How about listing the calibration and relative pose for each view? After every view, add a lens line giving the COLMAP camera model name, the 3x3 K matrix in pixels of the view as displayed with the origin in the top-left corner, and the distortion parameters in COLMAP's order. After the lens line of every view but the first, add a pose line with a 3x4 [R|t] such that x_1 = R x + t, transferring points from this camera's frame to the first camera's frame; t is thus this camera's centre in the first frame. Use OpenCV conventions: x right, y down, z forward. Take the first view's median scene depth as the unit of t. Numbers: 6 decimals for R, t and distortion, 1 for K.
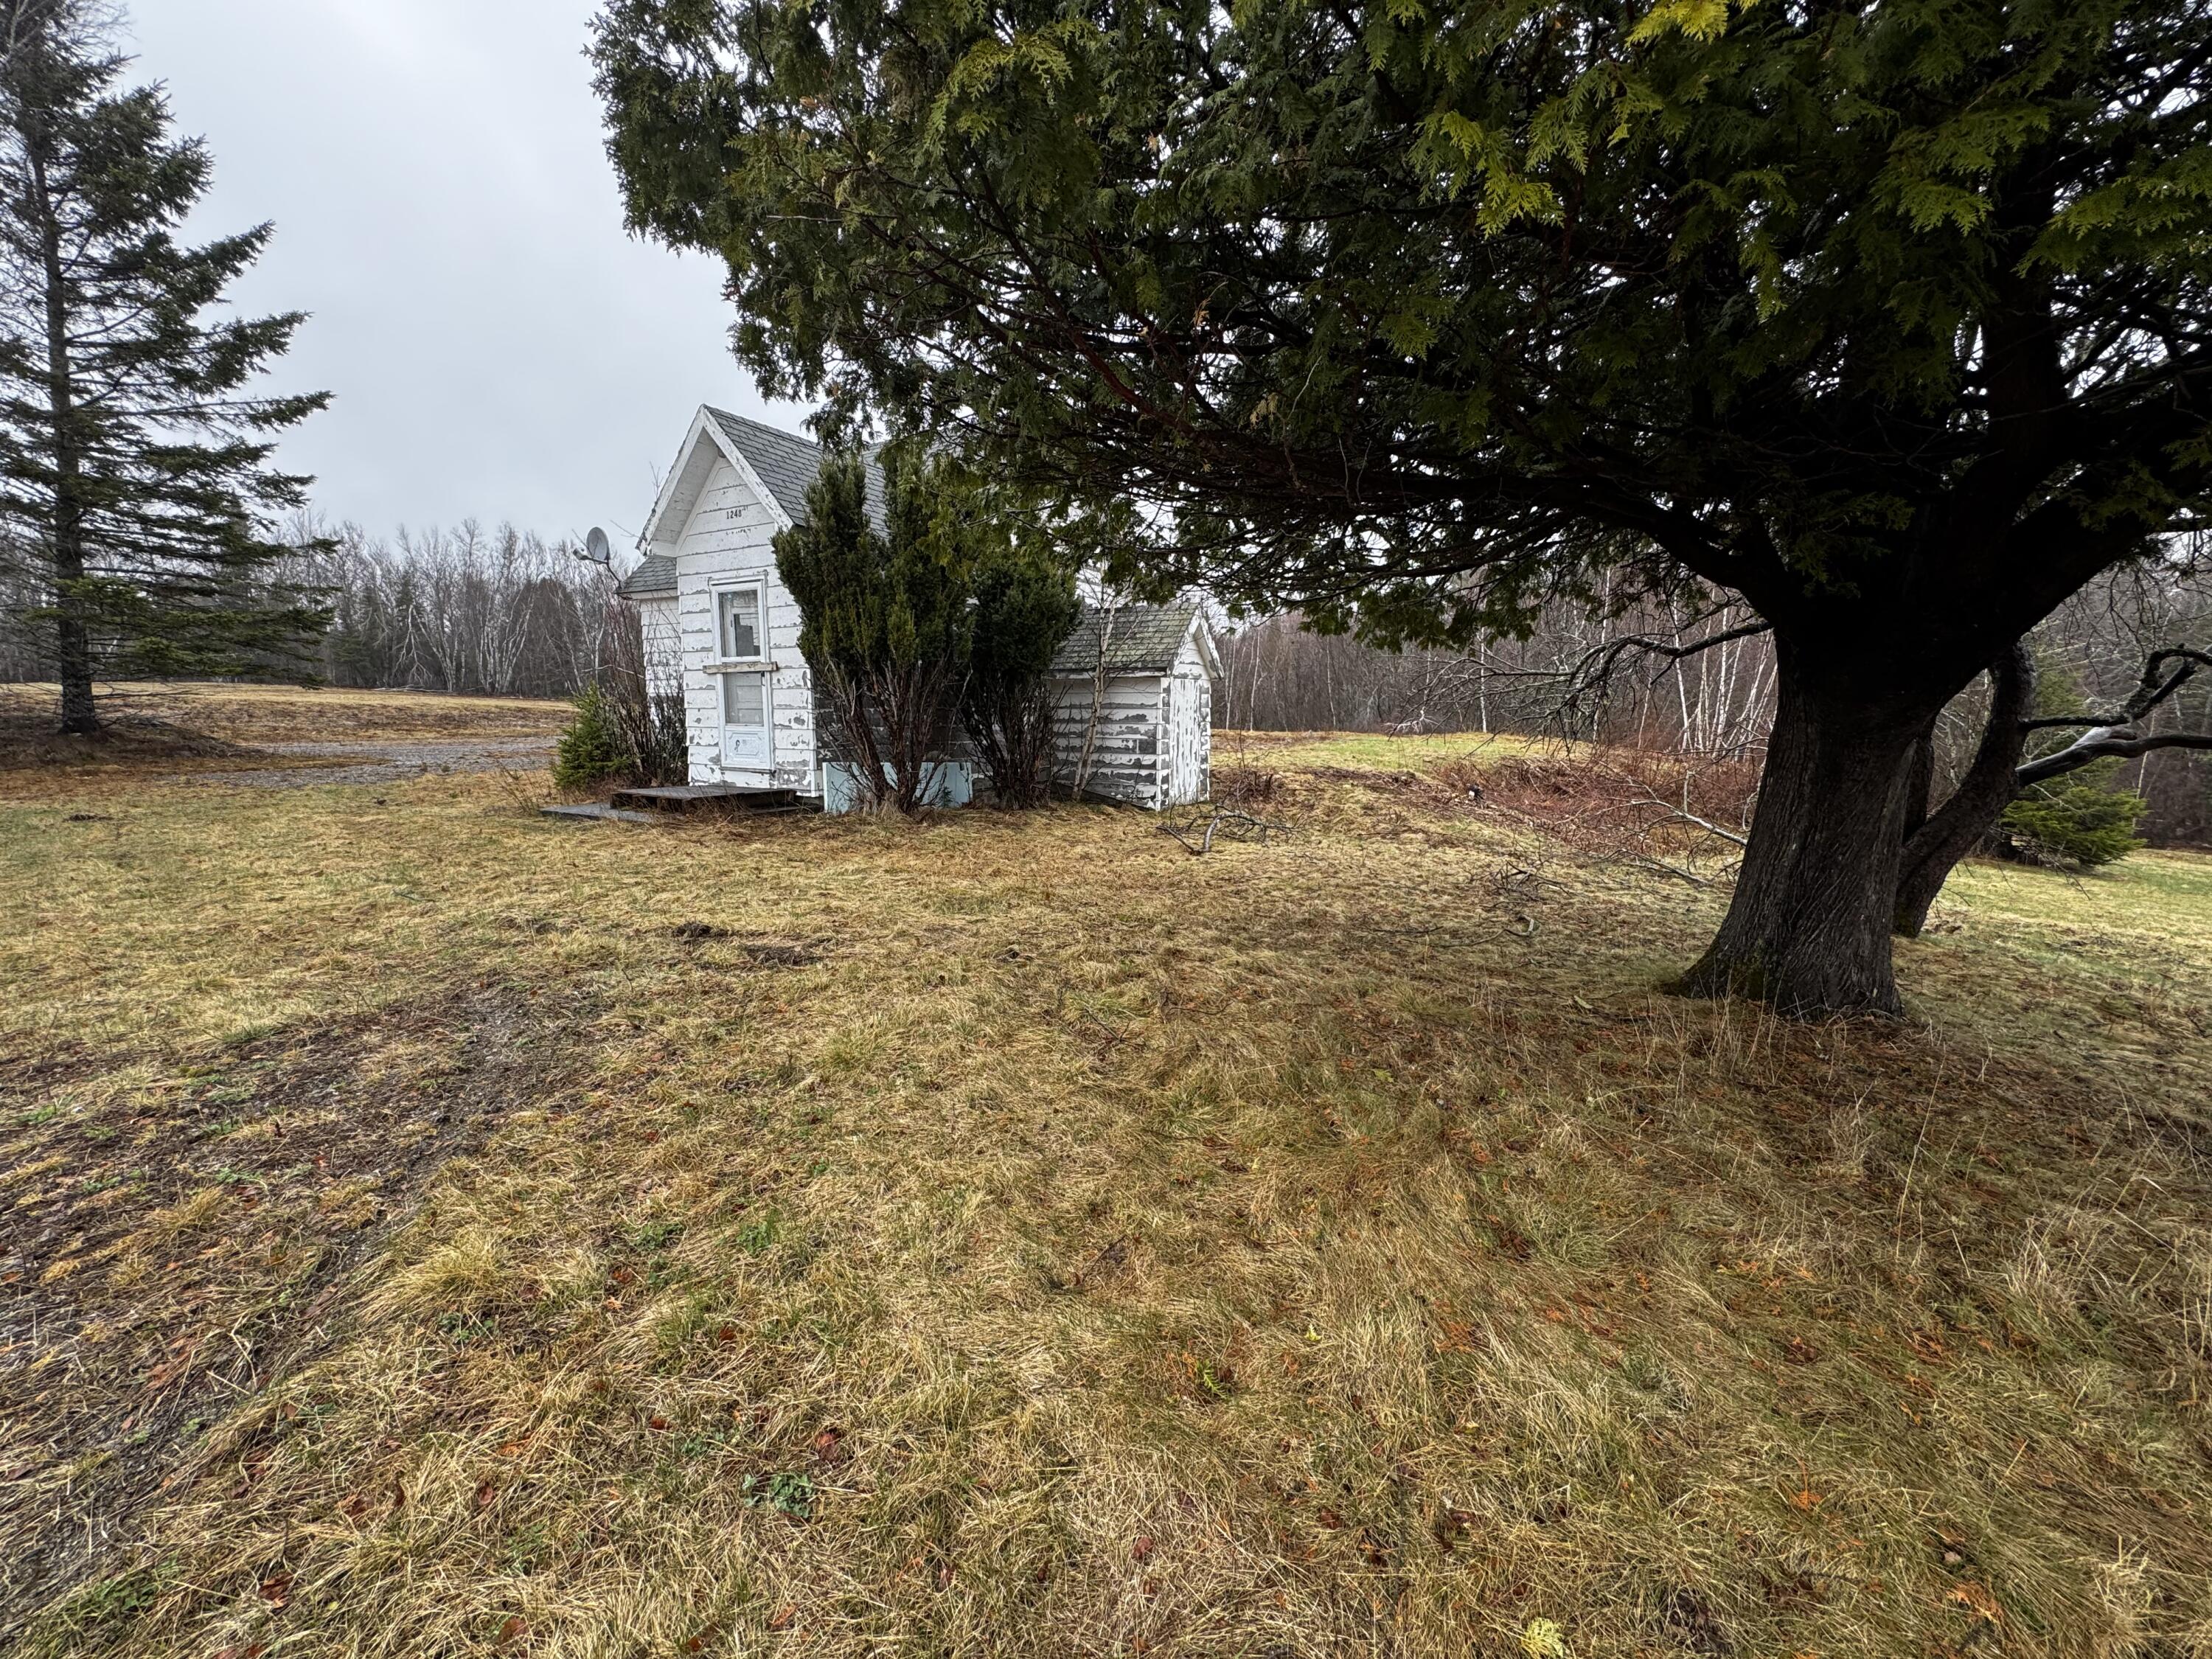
lens RADIAL K [[875.9, 0, 1113.1], [0, 875.9, 824.9], [0, 0, 1]] dist [-0.004117, 0.000978]
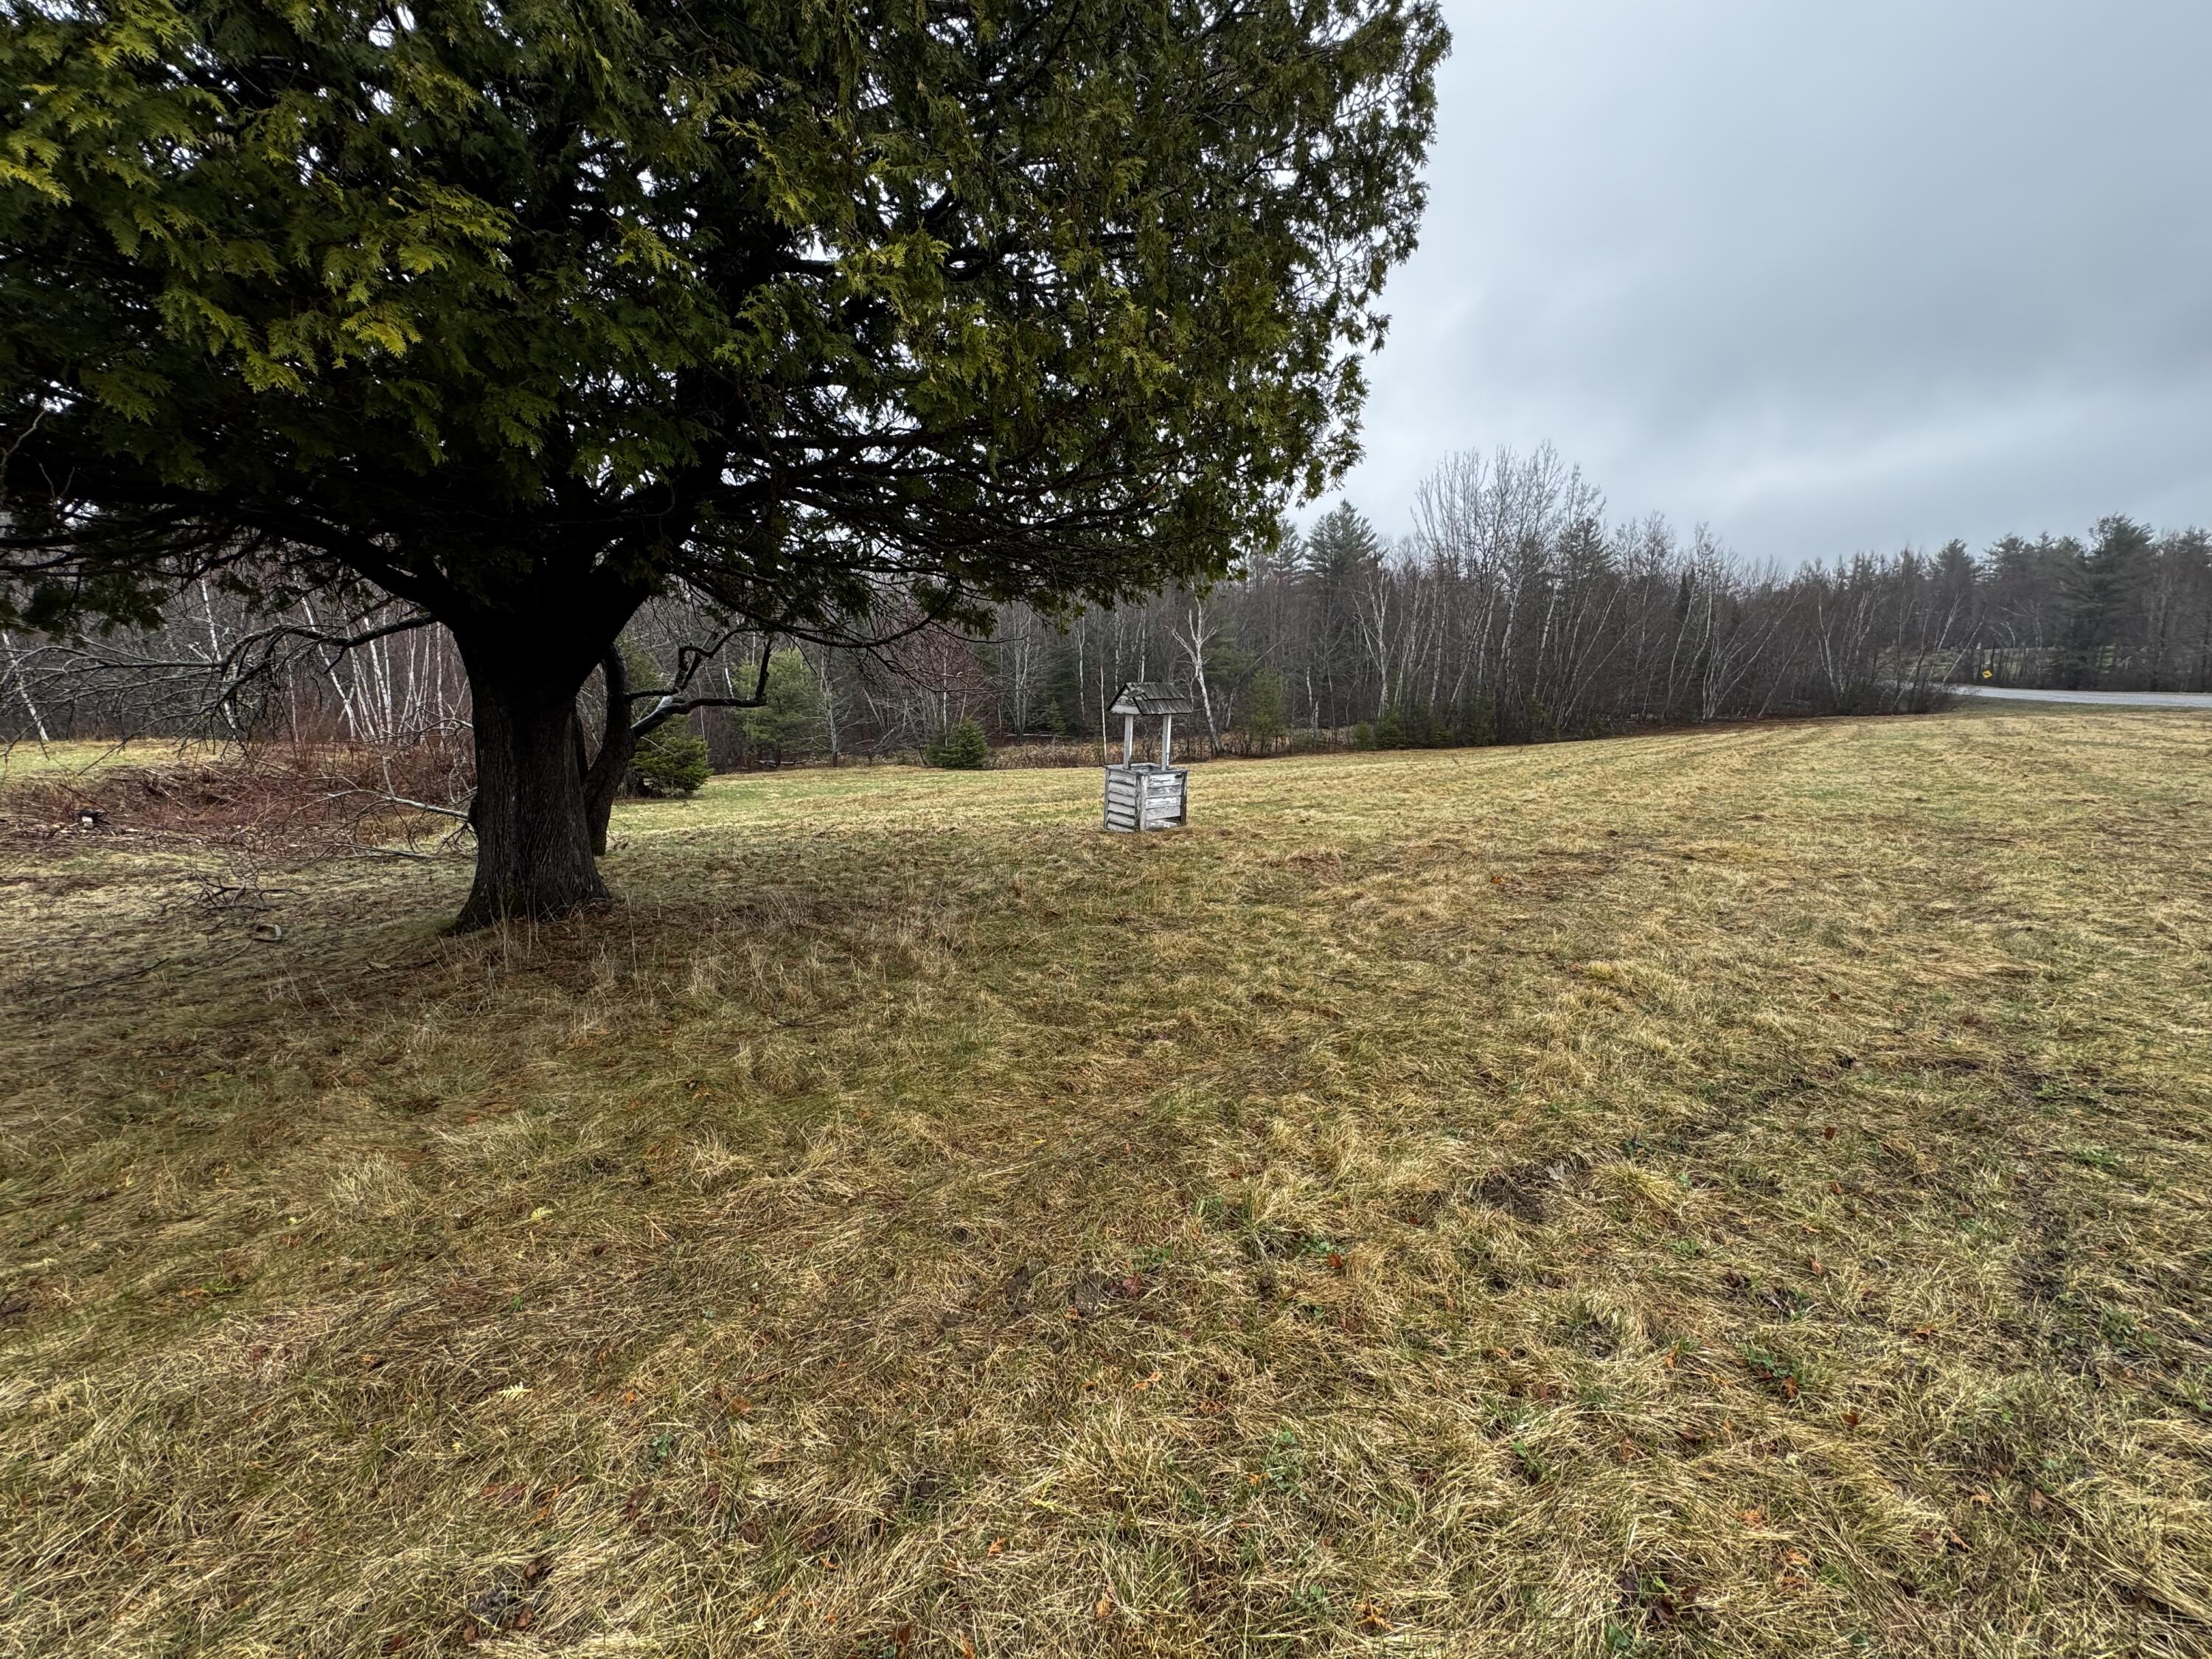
lens RADIAL K [[875.9, 0, 1097.4], [0, 875.9, 827.8], [0, 0, 1]] dist [-0.004117, 0.000978]
pose [[0.276706, -0.190409, 0.941901, -0.172366], [0.166825, 0.974808, 0.148052, 0.013795], [-0.946363, 0.116166, 0.301500, -0.172465]]
